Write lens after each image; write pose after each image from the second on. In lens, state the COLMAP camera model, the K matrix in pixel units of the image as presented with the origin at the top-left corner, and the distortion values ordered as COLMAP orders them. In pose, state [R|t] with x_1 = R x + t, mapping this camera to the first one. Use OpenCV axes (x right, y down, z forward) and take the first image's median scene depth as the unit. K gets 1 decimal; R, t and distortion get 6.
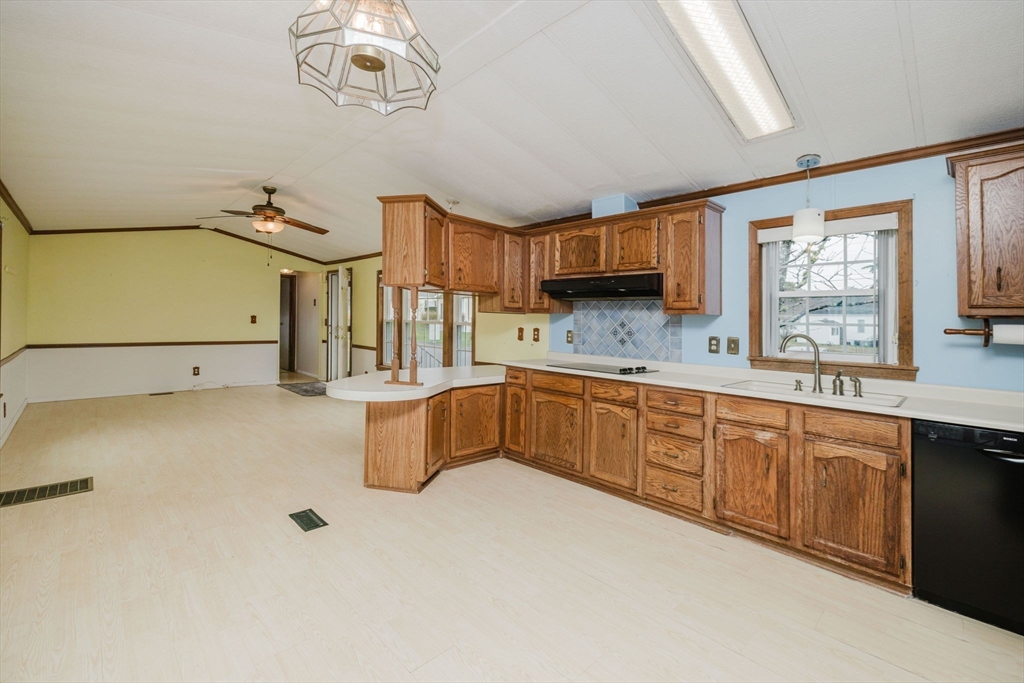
lens RADIAL K [[437.3, 0, 510.4], [0, 437.3, 331.6], [0, 0, 1]] dist [0.003020, 0.000294]
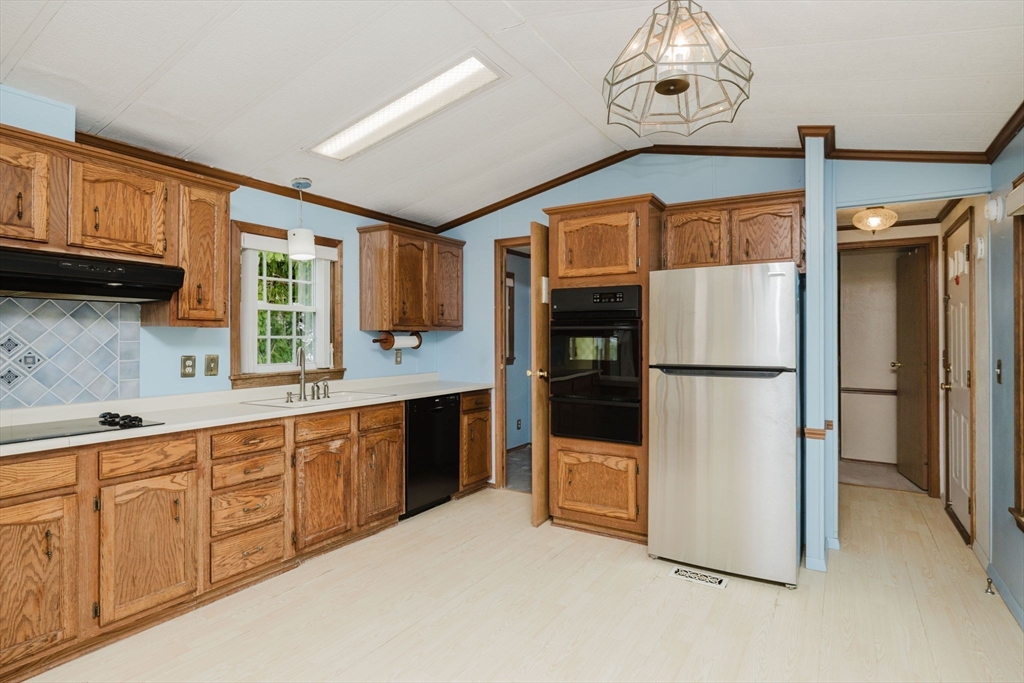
lens RADIAL K [[539.1, 0, 509.7], [0, 539.1, 341.9], [0, 0, 1]] dist [-0.001240, -0.000107]
pose [[-0.245600, -0.027973, 0.968968, -0.609634], [0.018991, 0.999253, 0.033661, -0.035216], [-0.969185, 0.026669, -0.244885, 0.715503]]
